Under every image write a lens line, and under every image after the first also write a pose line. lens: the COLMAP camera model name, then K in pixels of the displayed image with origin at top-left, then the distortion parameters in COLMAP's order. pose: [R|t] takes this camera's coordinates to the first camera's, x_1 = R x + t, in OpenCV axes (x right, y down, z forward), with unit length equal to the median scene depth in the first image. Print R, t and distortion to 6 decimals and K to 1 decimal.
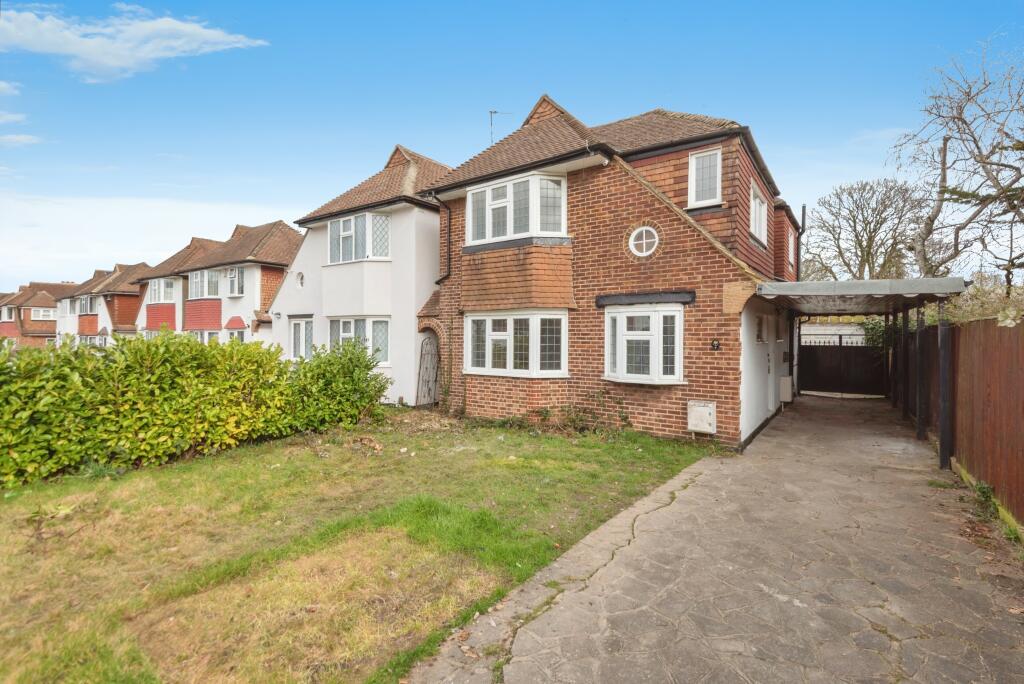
lens RADIAL K [[465.1, 0, 534.6], [0, 465.1, 340.0], [0, 0, 1]] dist [0.031875, -0.020010]
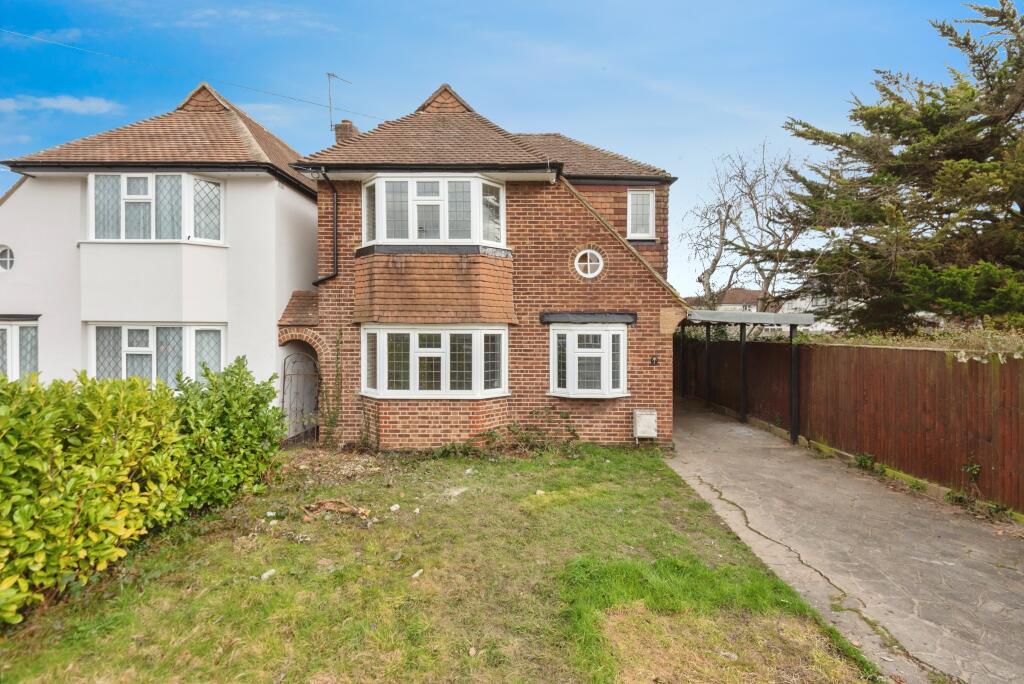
lens RADIAL K [[465.1, 0, 534.6], [0, 465.1, 340.0], [0, 0, 1]] dist [0.031875, -0.020010]
pose [[0.827918, -0.006556, 0.560811, -0.438457], [-0.000395, 0.999925, 0.012272, -0.047512], [-0.560849, -0.010382, 0.827853, 0.179963]]
